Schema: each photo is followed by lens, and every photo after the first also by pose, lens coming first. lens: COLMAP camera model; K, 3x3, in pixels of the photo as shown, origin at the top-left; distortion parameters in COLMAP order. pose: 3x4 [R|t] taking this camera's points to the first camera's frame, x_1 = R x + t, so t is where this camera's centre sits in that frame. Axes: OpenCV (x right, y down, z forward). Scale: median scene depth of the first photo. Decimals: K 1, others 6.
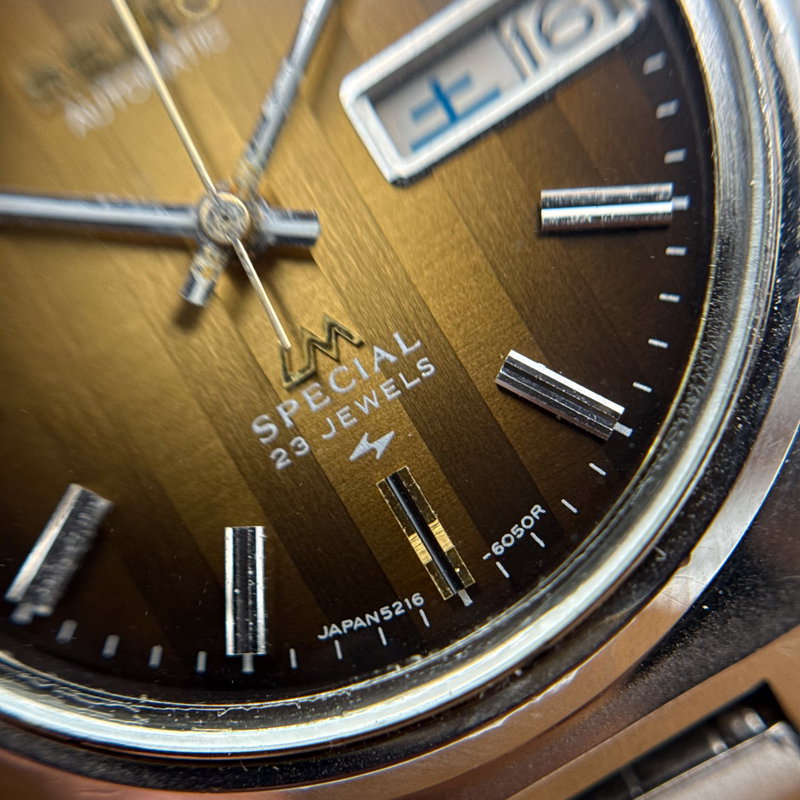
lens RADIAL K [[1912.5, 0, 402.3], [0, 1912.5, 441.0], [0, 0, 1]] dist [0.604647, 0.096781]
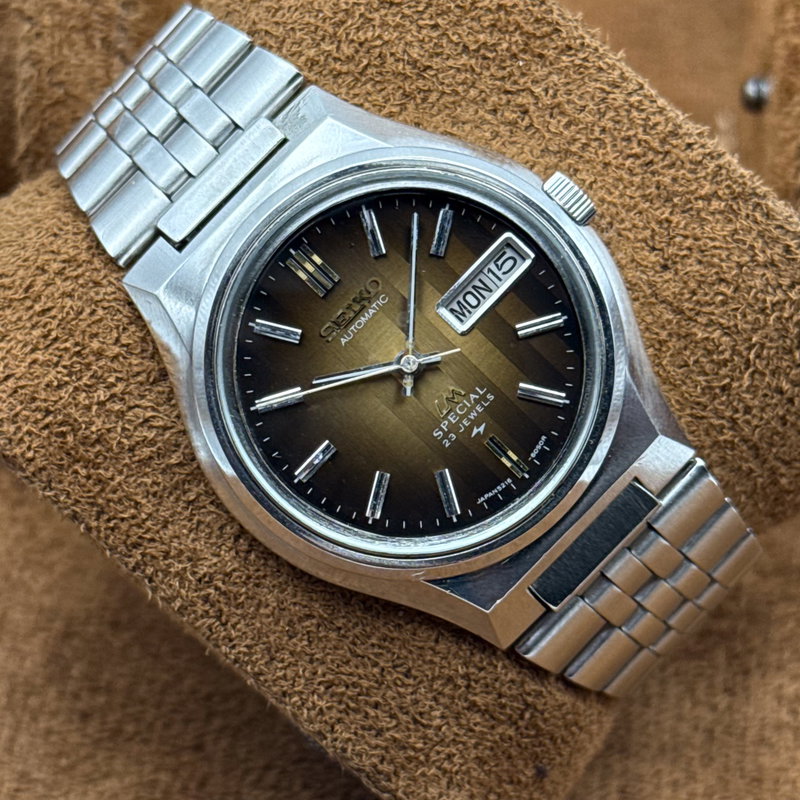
lens RADIAL K [[2923.5, 0, 400.0], [0, 2923.5, 400.0], [0, 0, 1]] dist [0.034807, -3.637536]
pose [[0.963766, -0.252521, 0.085959, -0.465713], [0.250772, 0.967558, 0.030740, -0.192692], [-0.090933, -0.008070, 0.995824, -3.091347]]
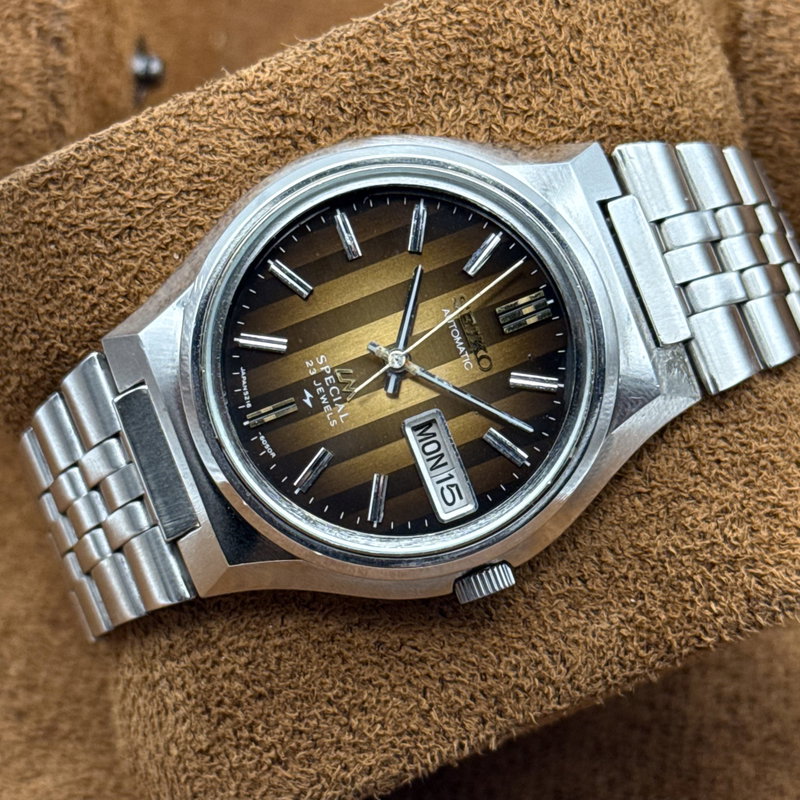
lens RADIAL K [[2923.5, 0, 400.0], [0, 2923.5, 400.0], [0, 0, 1]] dist [0.034807, -3.637536]
pose [[-0.168165, 0.985663, 0.013737, -0.090932], [-0.982634, -0.168724, 0.077213, -0.438142], [0.078423, -0.000515, 0.996920, -3.047879]]
